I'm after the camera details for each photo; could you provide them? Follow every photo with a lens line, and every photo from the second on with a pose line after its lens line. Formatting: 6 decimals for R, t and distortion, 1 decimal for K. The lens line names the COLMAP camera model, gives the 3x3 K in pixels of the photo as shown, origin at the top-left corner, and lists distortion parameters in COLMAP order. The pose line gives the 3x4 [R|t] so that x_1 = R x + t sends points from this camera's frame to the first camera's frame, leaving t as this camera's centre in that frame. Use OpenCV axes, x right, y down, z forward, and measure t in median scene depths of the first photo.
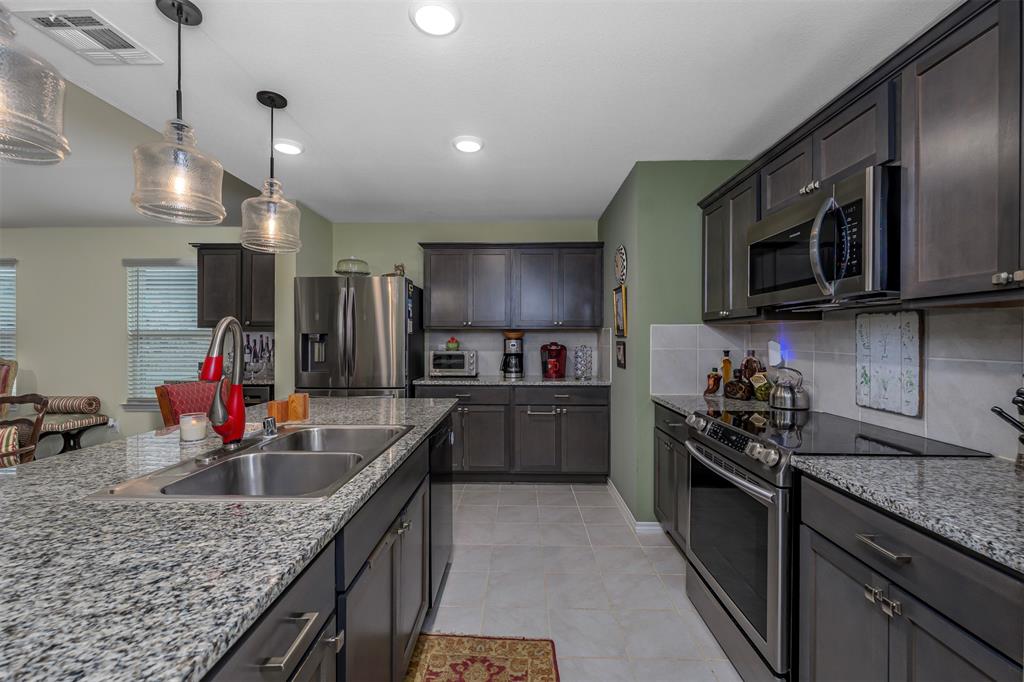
lens RADIAL K [[415.2, 0, 510.5], [0, 415.2, 365.6], [0, 0, 1]] dist [-0.001965, -0.000406]
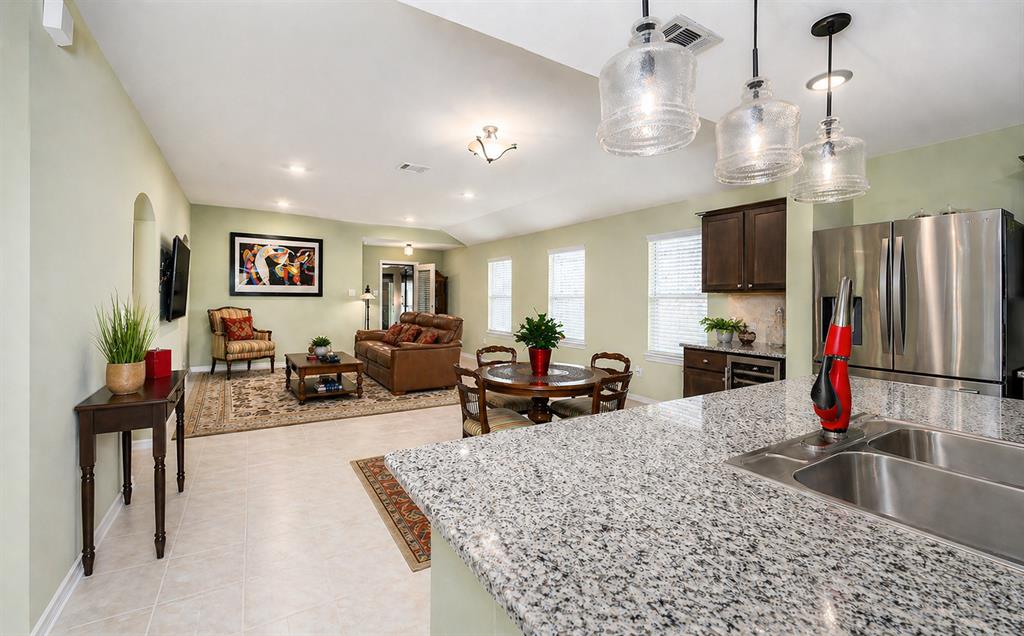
lens RADIAL K [[430.9, 0, 529.4], [0, 430.9, 319.1], [0, 0, 1]] dist [0.000917, 0.000044]
pose [[0.573241, 0.049968, -0.817862, -0.329759], [-0.072405, 0.997323, 0.010184, 0.002237], [0.816181, 0.053379, 0.575325, 0.016907]]
